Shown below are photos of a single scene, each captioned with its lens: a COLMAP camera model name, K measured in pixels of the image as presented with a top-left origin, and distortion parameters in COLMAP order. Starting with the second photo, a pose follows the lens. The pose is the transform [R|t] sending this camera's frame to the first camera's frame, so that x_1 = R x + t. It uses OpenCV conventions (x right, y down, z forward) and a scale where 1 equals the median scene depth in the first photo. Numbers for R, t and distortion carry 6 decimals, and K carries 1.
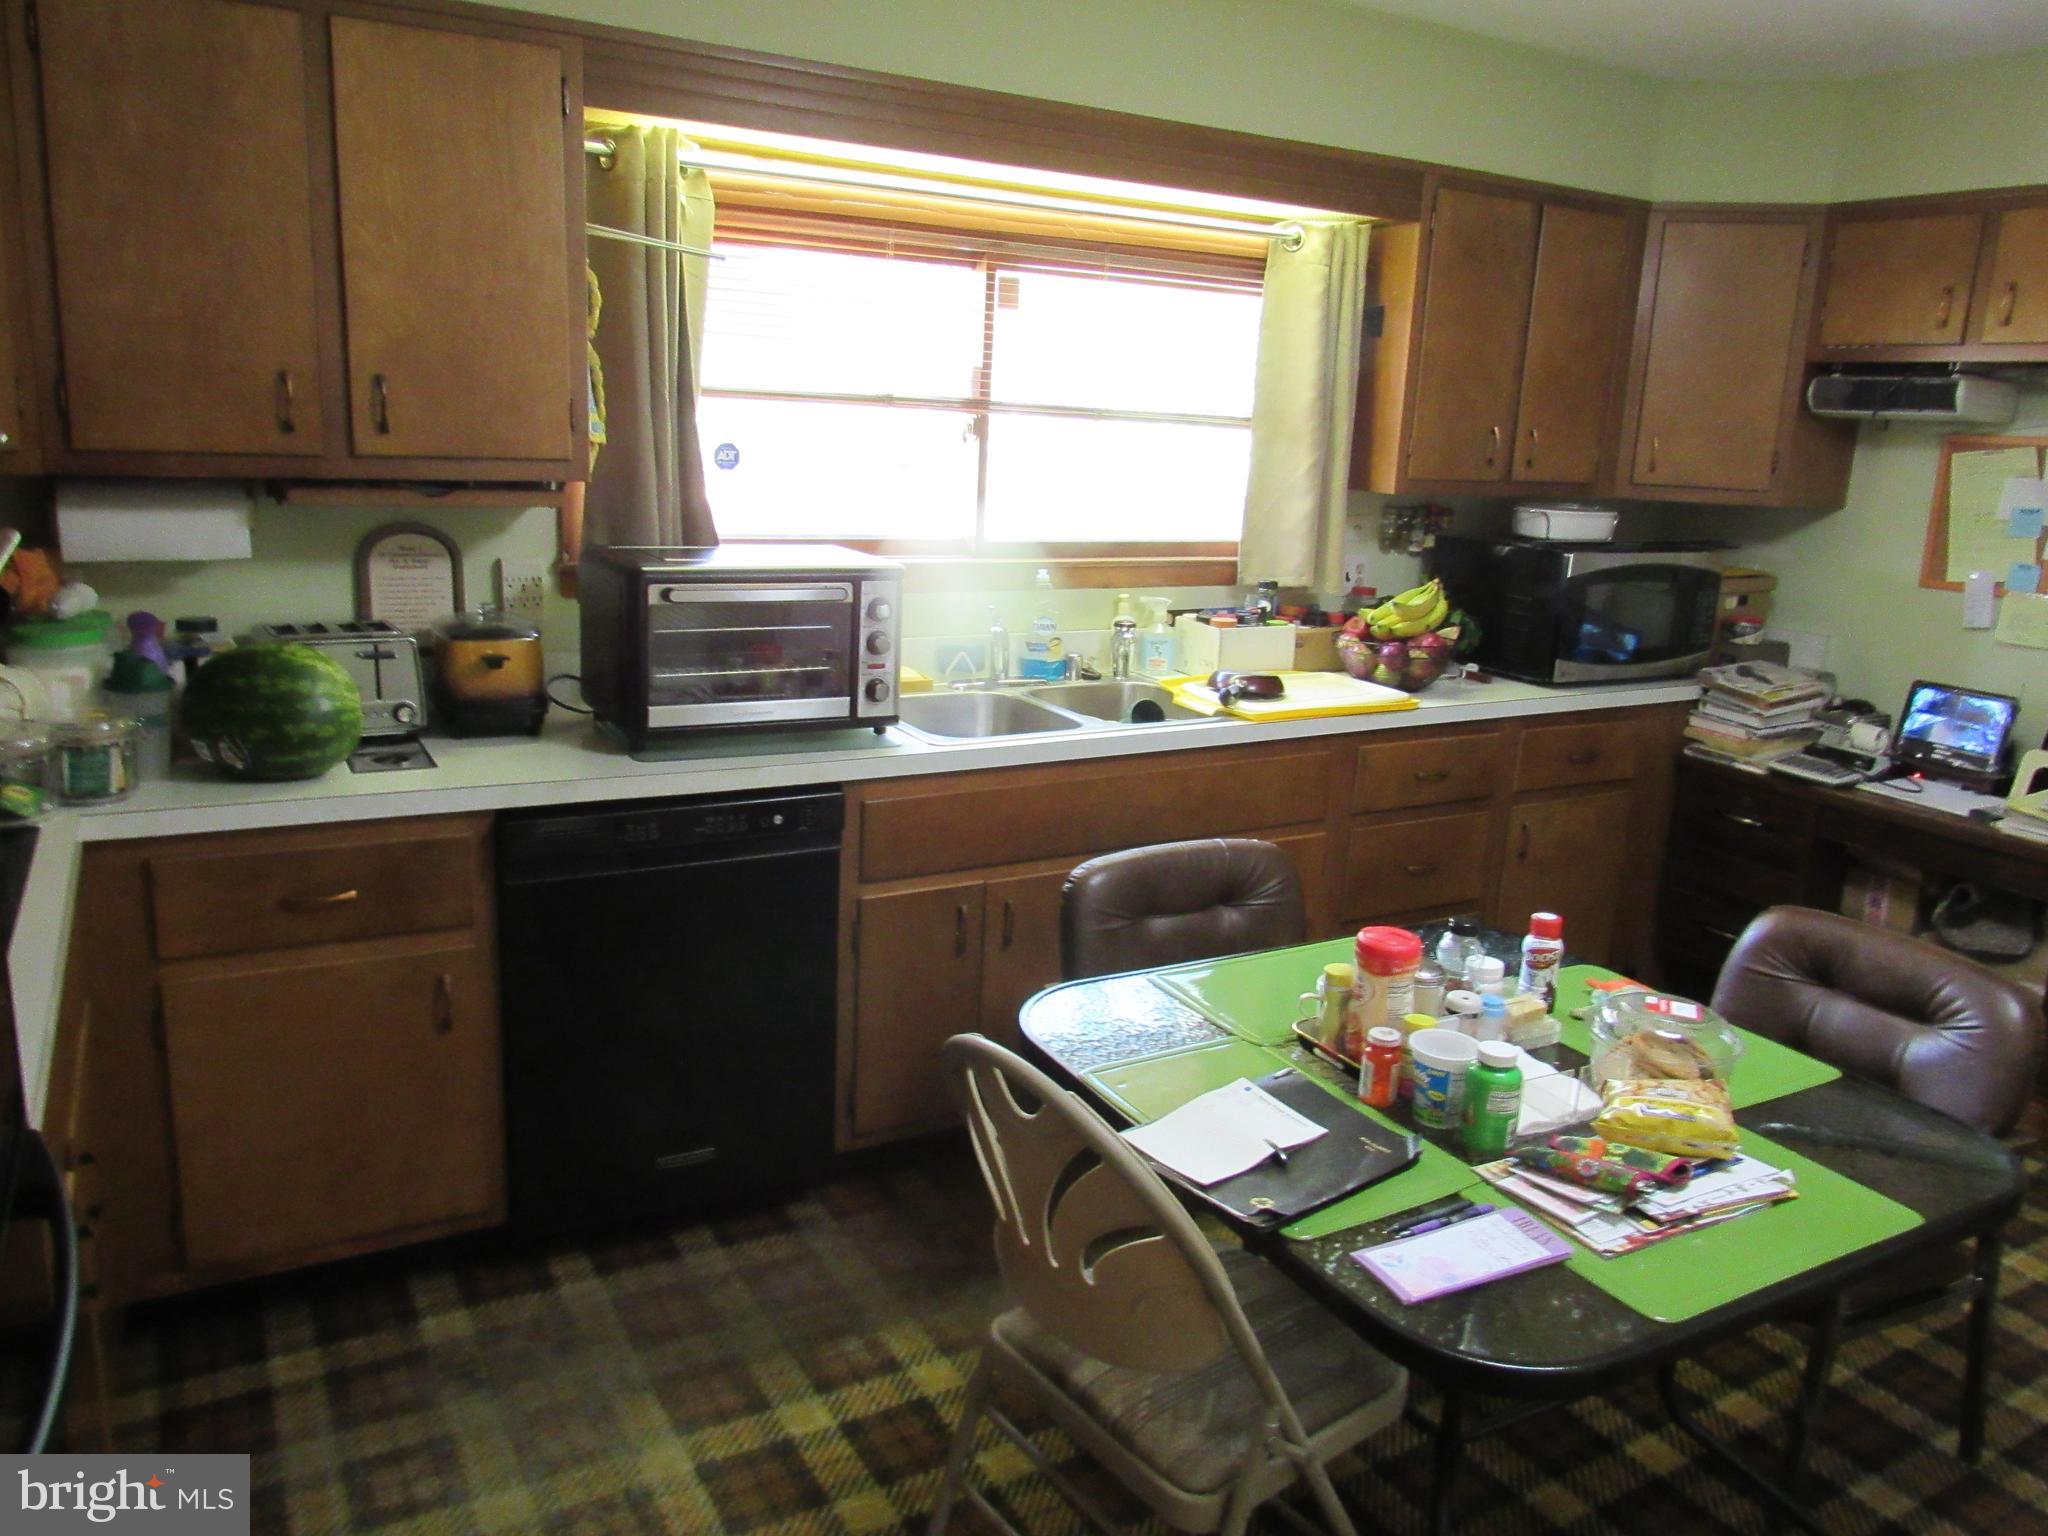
lens RADIAL K [[1455.8, 0, 1017.0], [0, 1455.8, 766.3], [0, 0, 1]] dist [-0.026934, 0.006897]
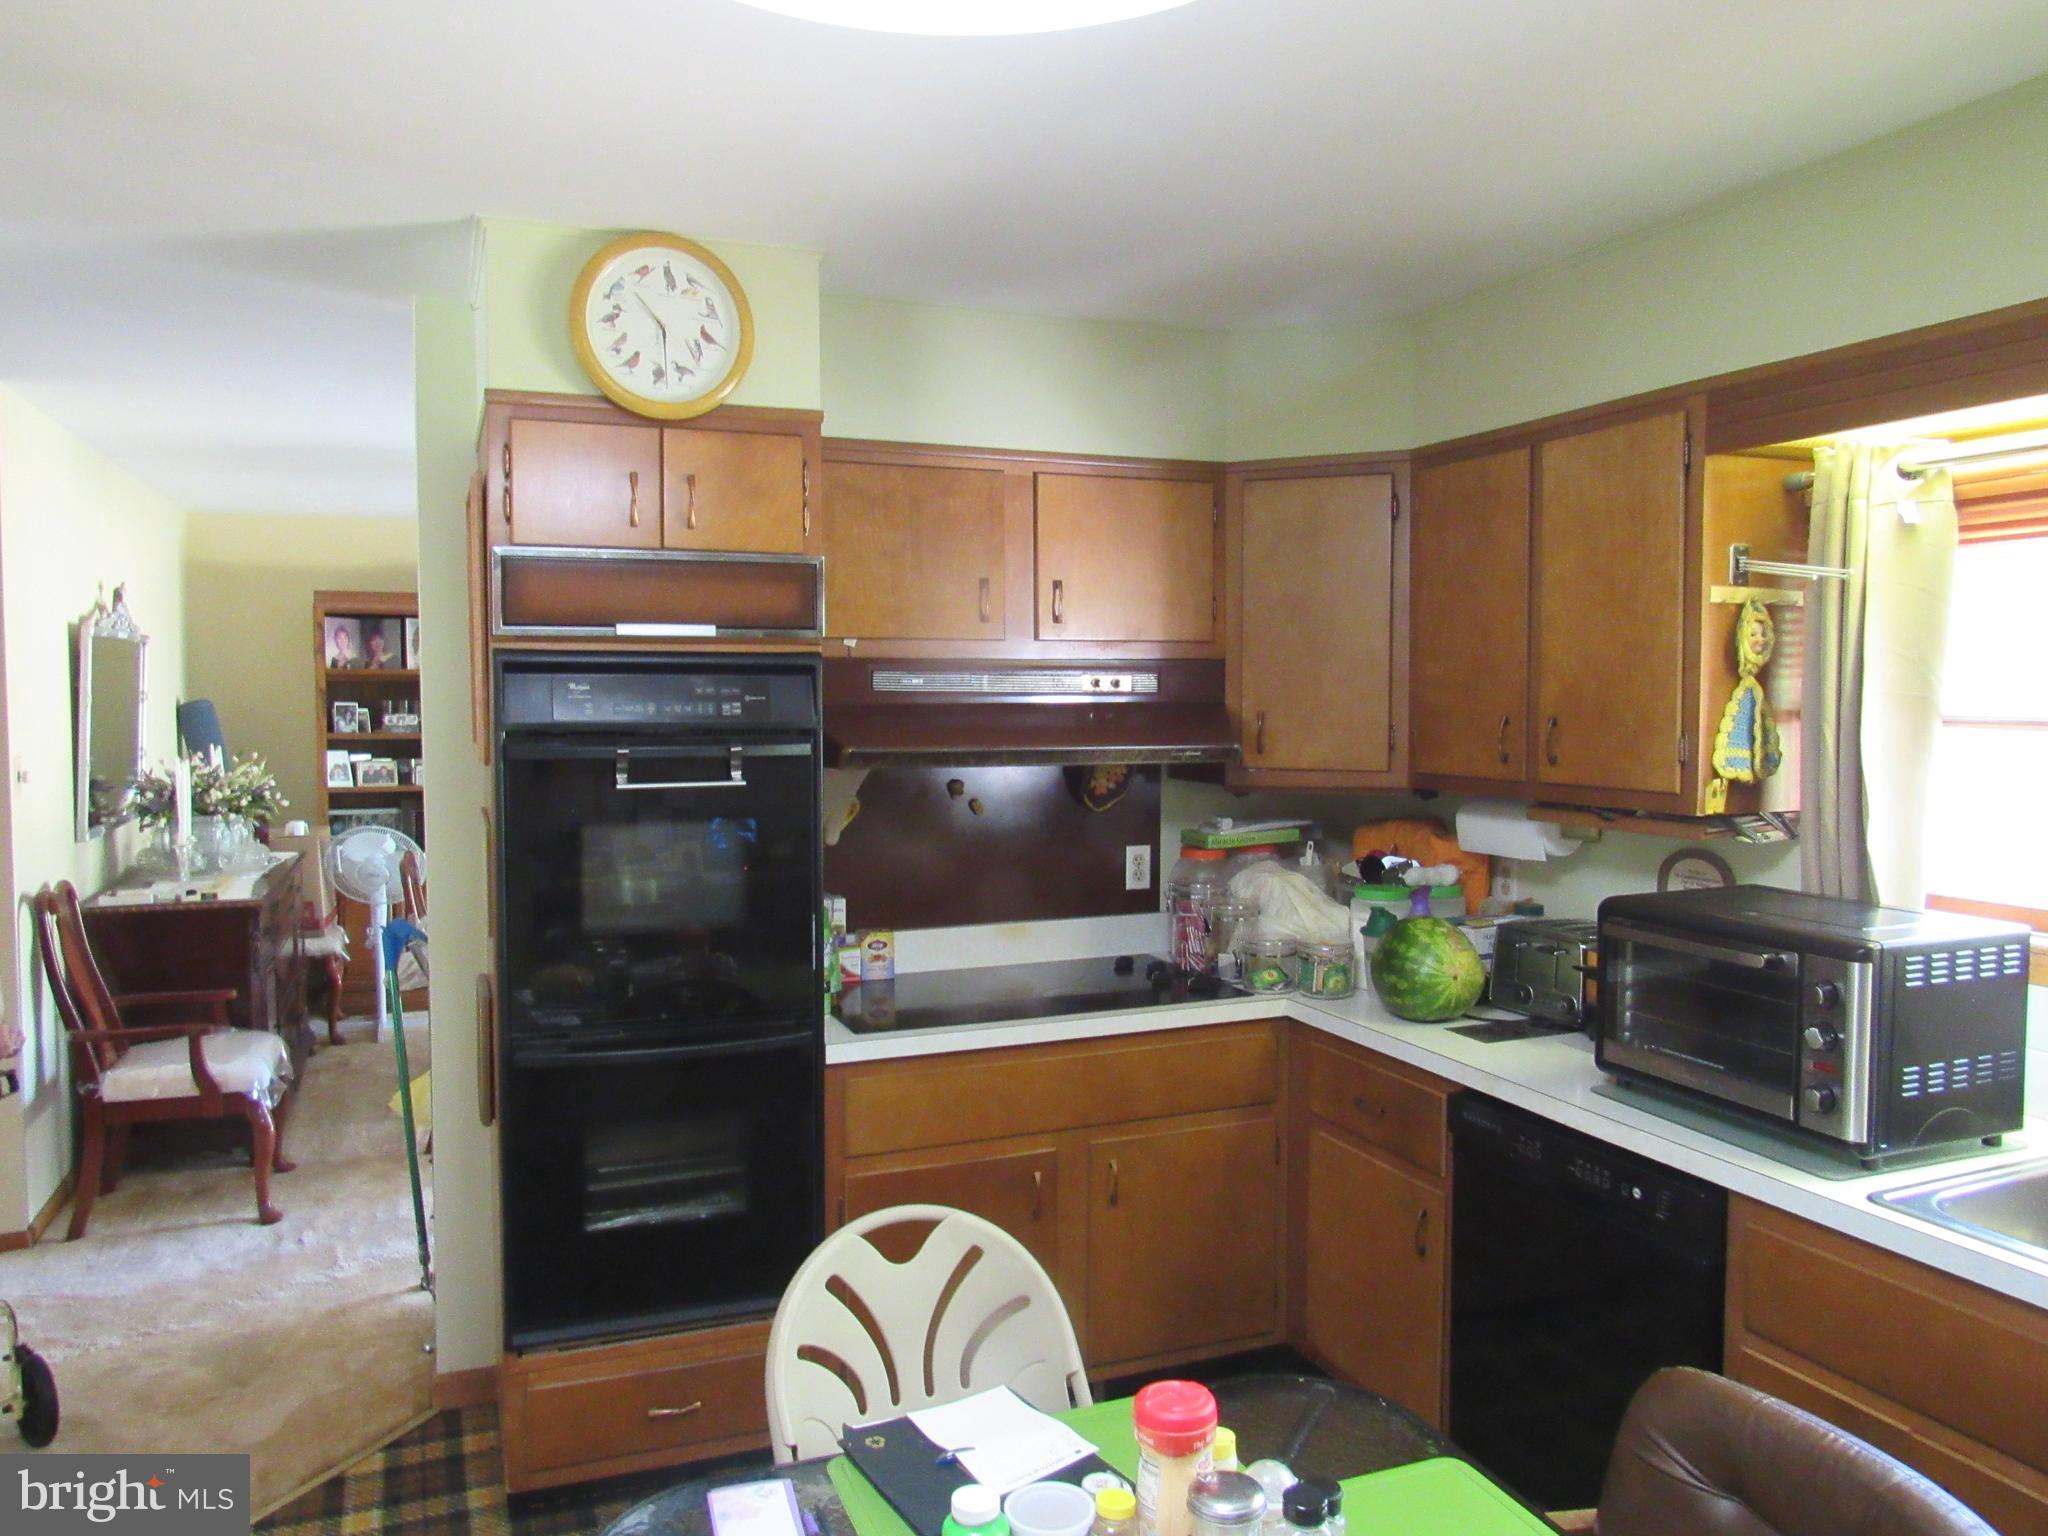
lens RADIAL K [[1455.8, 0, 1017.0], [0, 1455.8, 766.3], [0, 0, 1]] dist [-0.026934, 0.006897]
pose [[-0.142428, 0.010170, -0.989753, 1.170695], [-0.230720, 0.972061, 0.043189, -0.259802], [0.962540, 0.234507, -0.136102, 1.070547]]
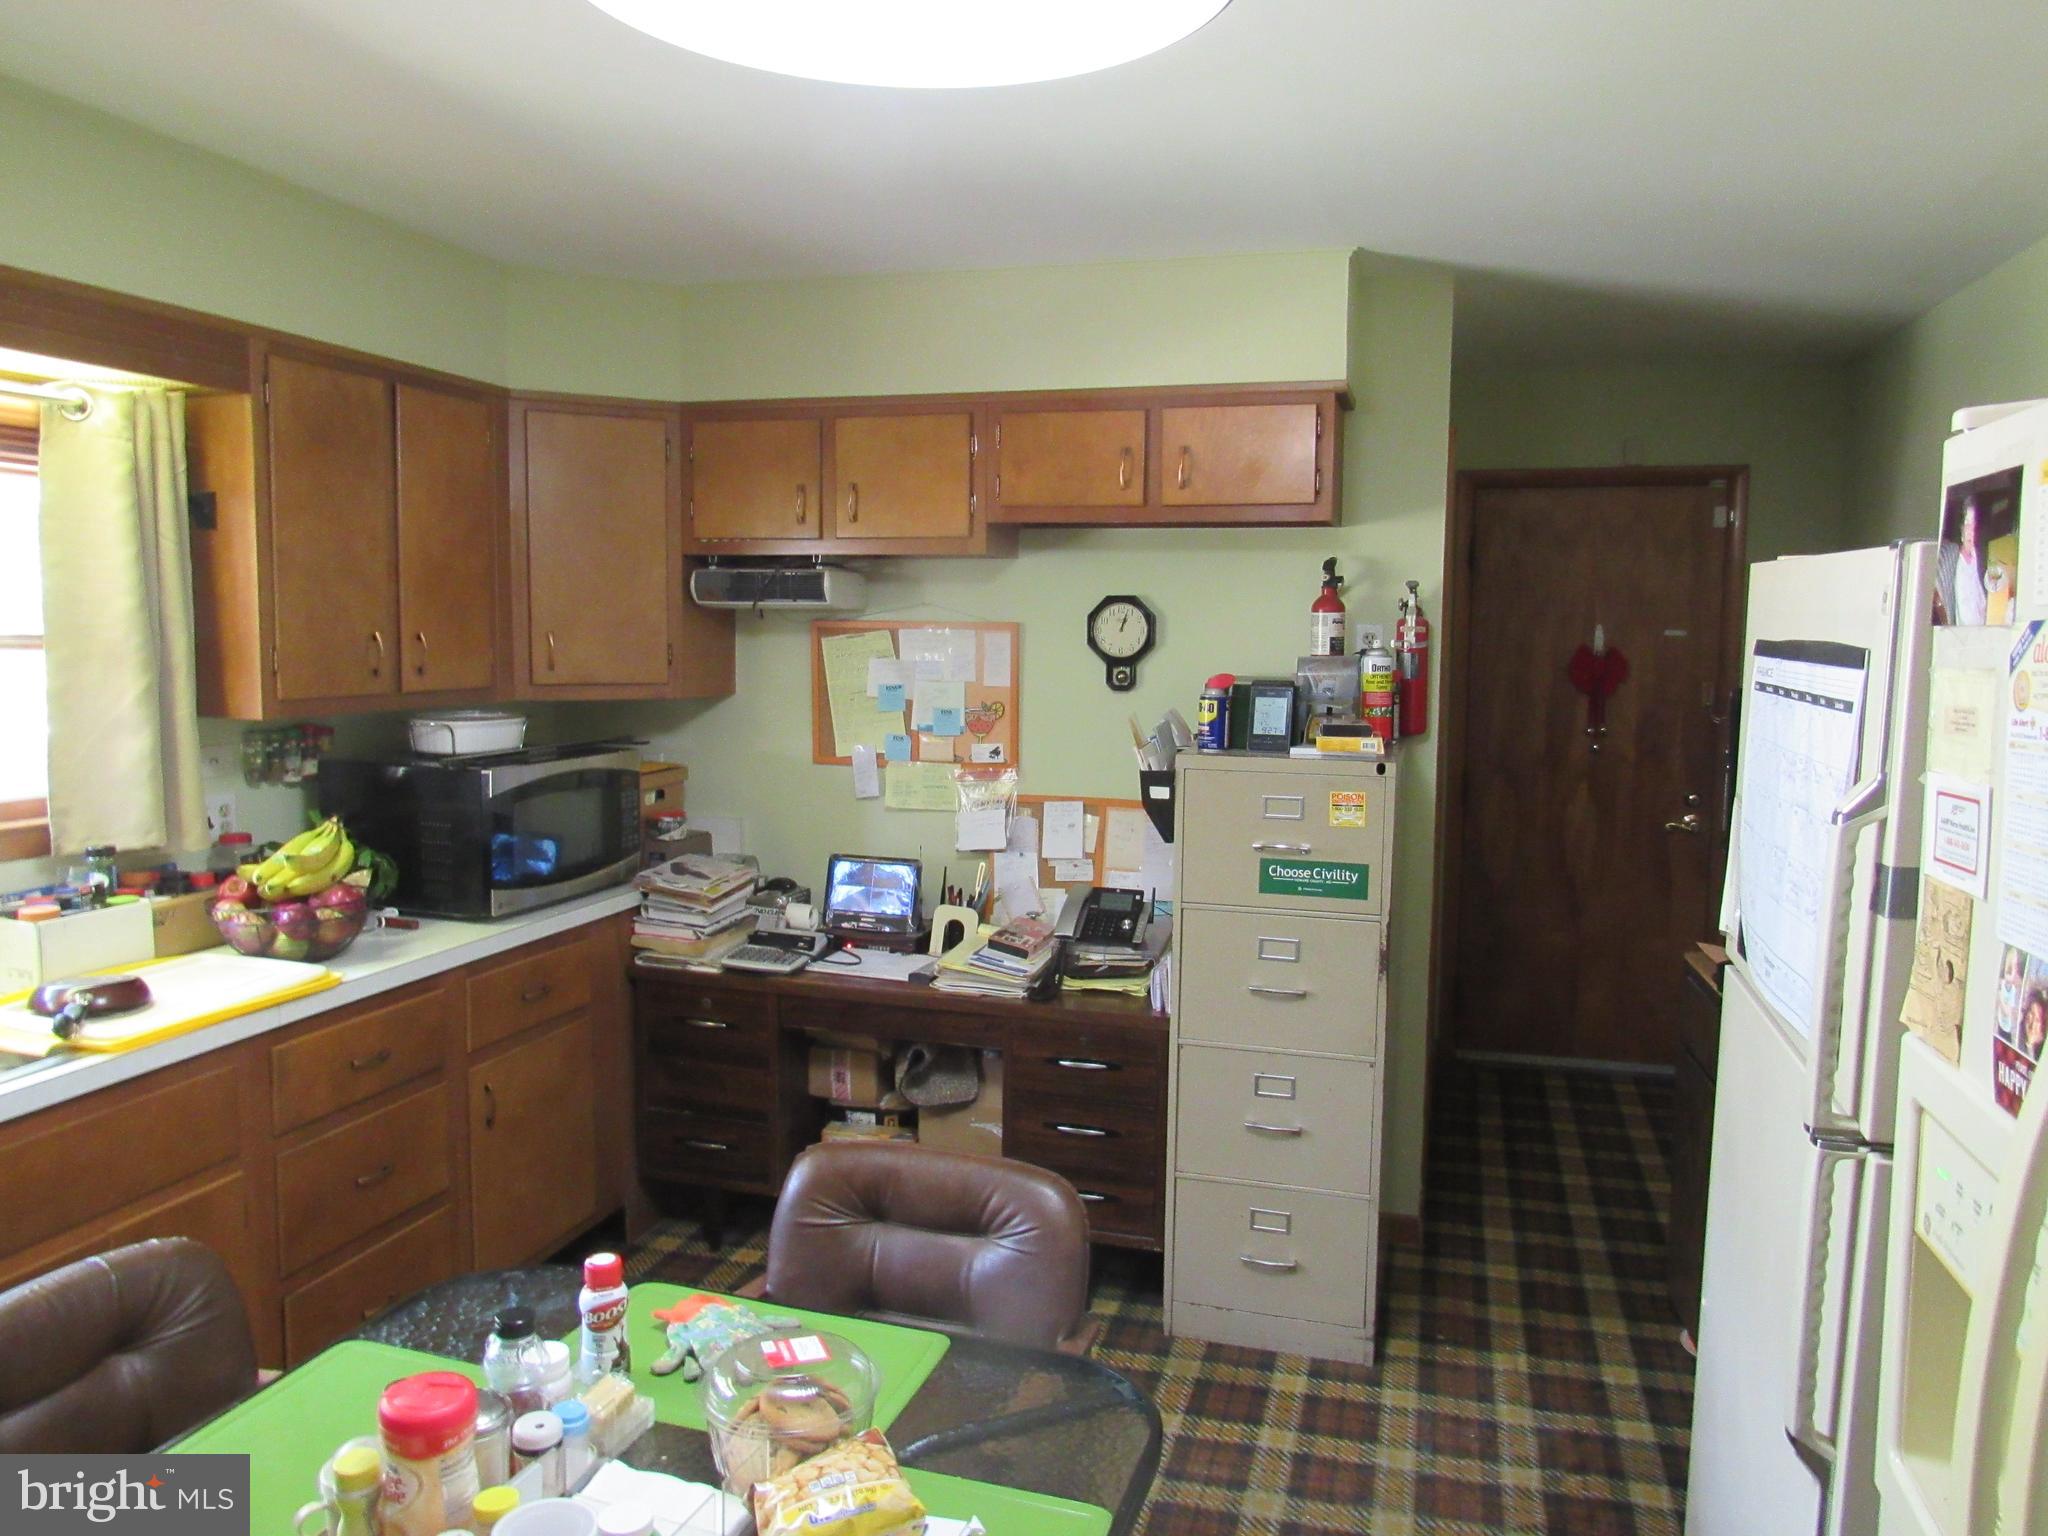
lens RADIAL K [[1455.8, 0, 1017.0], [0, 1455.8, 766.3], [0, 0, 1]] dist [-0.026934, 0.006897]
pose [[0.722183, -0.100200, 0.684406, 0.009983], [0.181557, 0.982219, -0.047777, -0.047297], [-0.667449, 0.158762, 0.727534, 0.138888]]
